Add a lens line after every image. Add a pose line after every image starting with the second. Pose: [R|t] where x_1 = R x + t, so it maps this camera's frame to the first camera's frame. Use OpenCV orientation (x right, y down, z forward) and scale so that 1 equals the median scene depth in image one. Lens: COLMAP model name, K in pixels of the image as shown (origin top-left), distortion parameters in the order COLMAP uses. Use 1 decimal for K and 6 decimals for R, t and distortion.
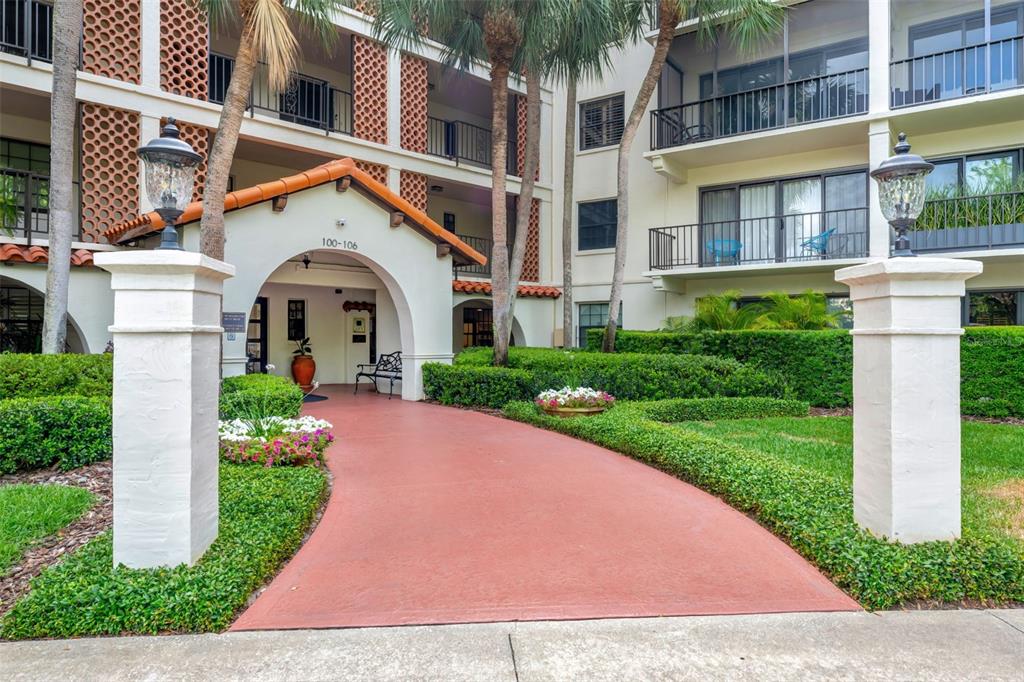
lens RADIAL K [[749.1, 0, 511.5], [0, 749.1, 338.6], [0, 0, 1]] dist [0.002390, -0.012479]
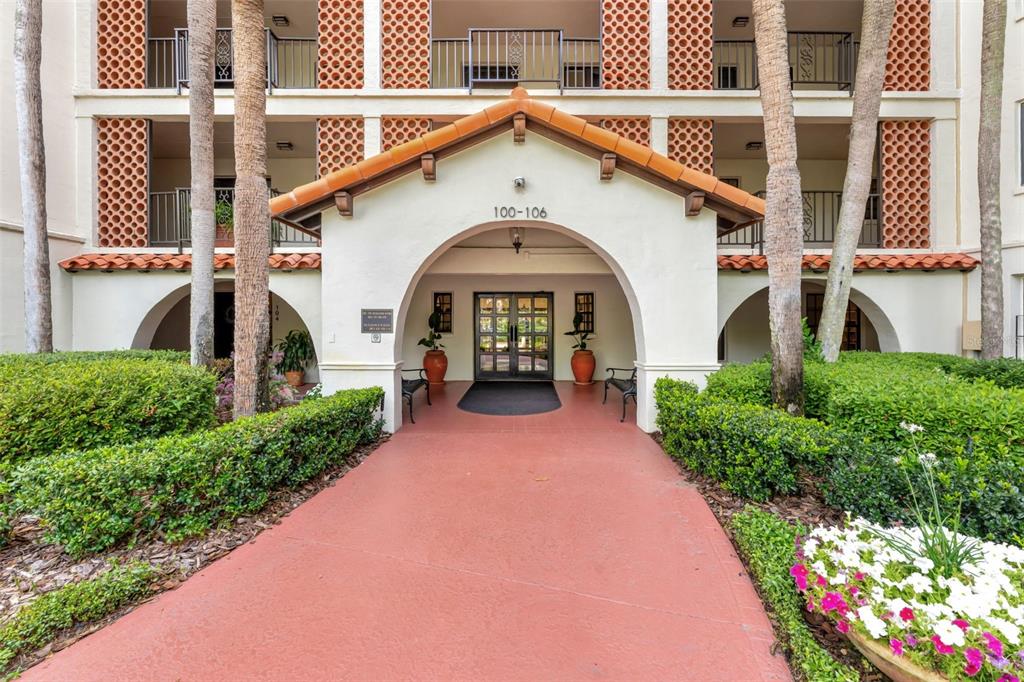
lens RADIAL K [[749.1, 0, 507.3], [0, 749.1, 337.0], [0, 0, 1]] dist [0.002390, -0.012479]
pose [[0.677432, 0.000115, -0.735586, 0.313617], [0.001441, 0.999998, 0.001483, -0.000292], [0.735584, -0.002065, 0.677430, 0.355872]]
